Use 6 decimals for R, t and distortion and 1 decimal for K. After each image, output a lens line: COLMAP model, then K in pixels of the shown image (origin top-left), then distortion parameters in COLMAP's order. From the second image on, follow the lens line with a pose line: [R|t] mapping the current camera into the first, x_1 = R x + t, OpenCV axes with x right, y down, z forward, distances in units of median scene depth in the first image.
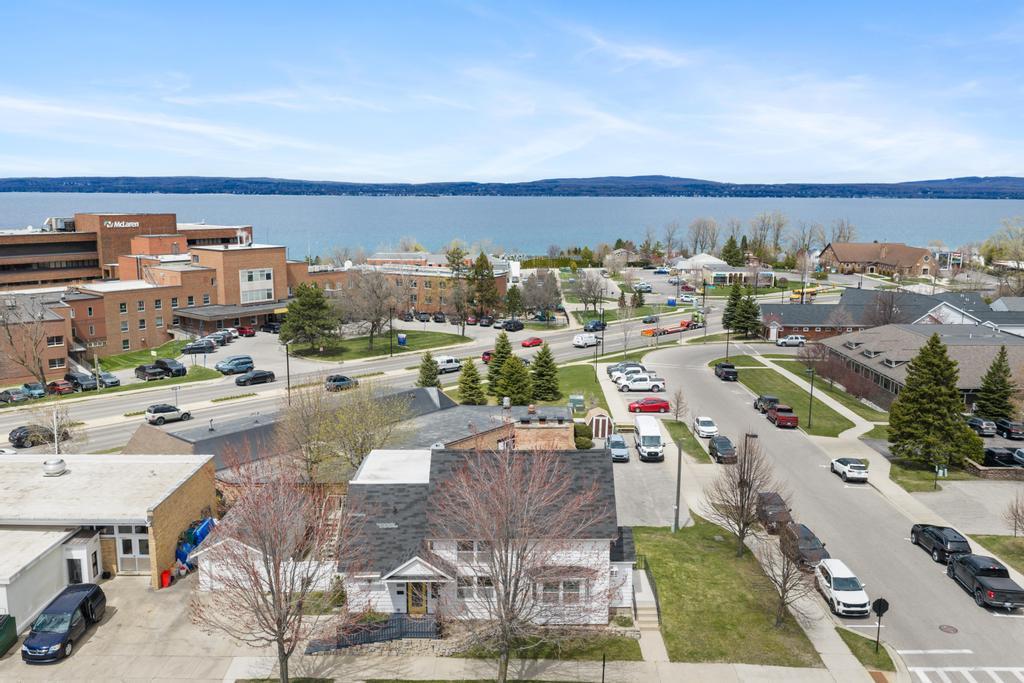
lens RADIAL K [[848.1, 0, 509.7], [0, 848.1, 340.4], [0, 0, 1]] dist [0.017590, -0.026557]
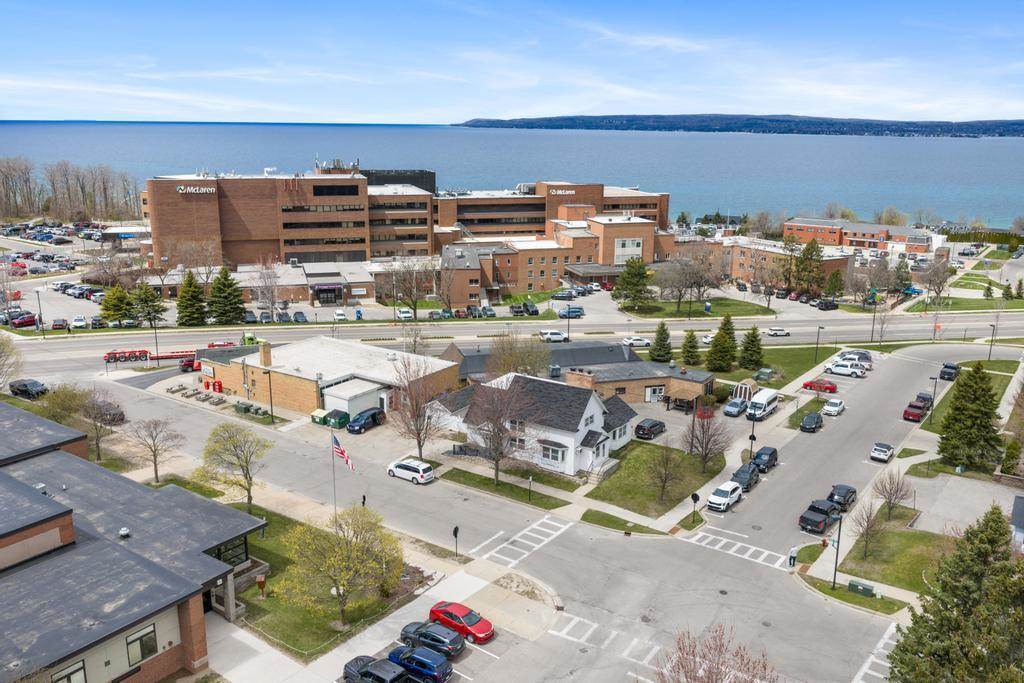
lens RADIAL K [[848.1, 0, 506.8], [0, 848.1, 340.6], [0, 0, 1]] dist [0.017590, -0.026557]
pose [[0.829870, 0.140787, -0.539902, 0.341739], [-0.101251, 0.989575, 0.102416, -0.055166], [0.548693, -0.030327, 0.835474, -0.244013]]
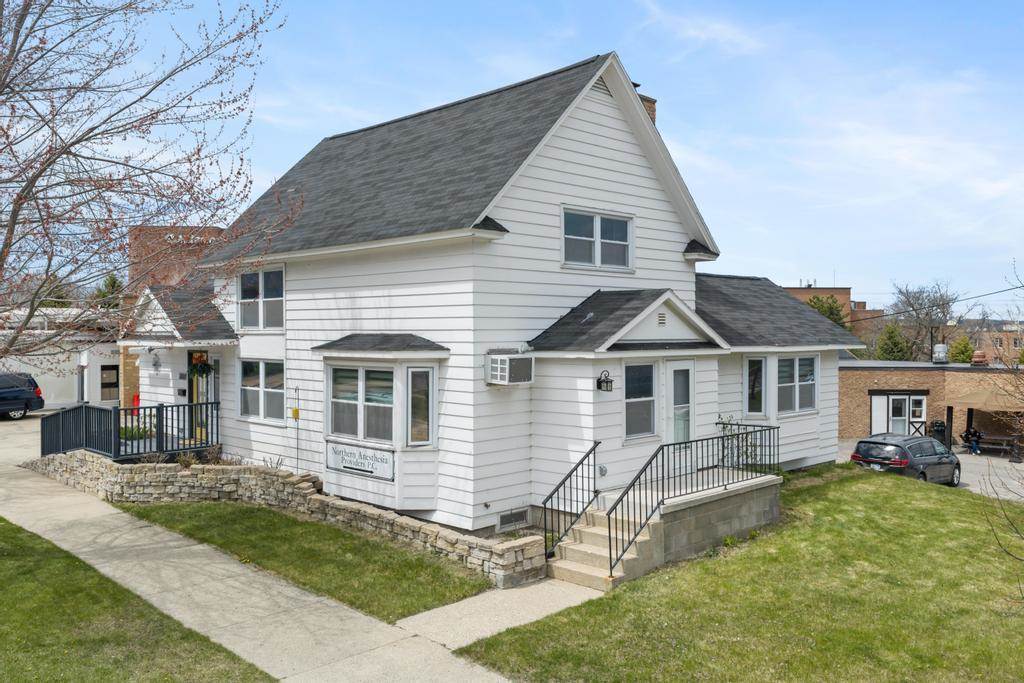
lens RADIAL K [[848.1, 0, 517.7], [0, 848.1, 342.4], [0, 0, 1]] dist [0.017590, -0.026557]
pose [[0.708060, 0.004414, -0.706138, 0.117869], [-0.123321, 0.985386, -0.117497, 0.101795], [0.695300, 0.170277, 0.698257, 0.265795]]
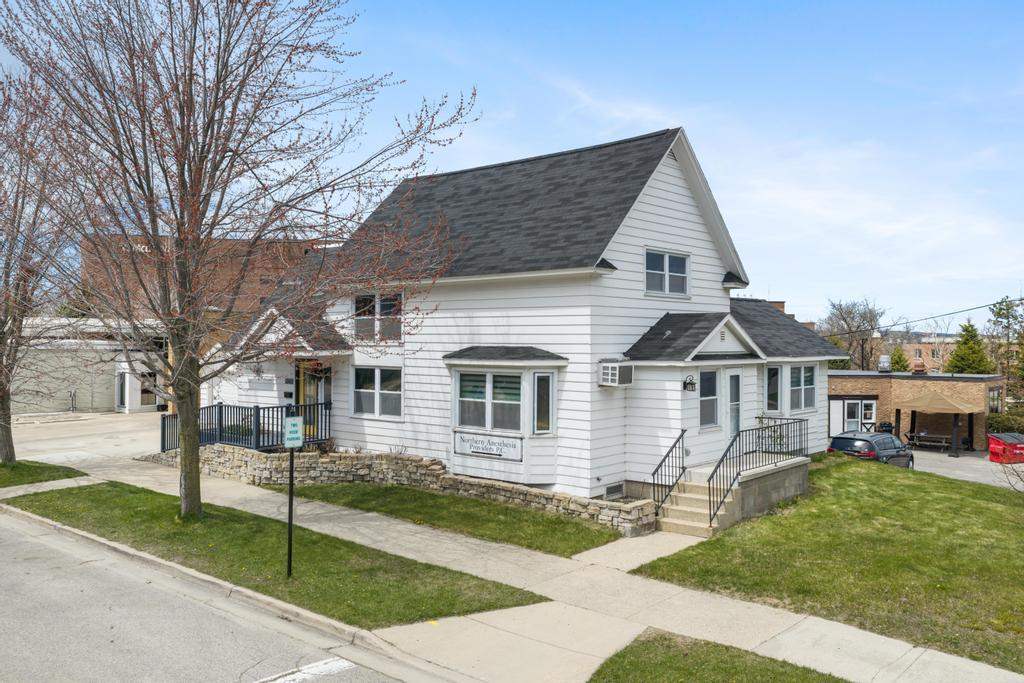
lens RADIAL K [[848.1, 0, 512.9], [0, 848.1, 340.3], [0, 0, 1]] dist [0.017590, -0.026557]
pose [[0.761062, -0.001783, -0.648677, 0.119159], [-0.116824, 0.983269, -0.139767, 0.108685], [0.638072, 0.182153, 0.748120, 0.224099]]
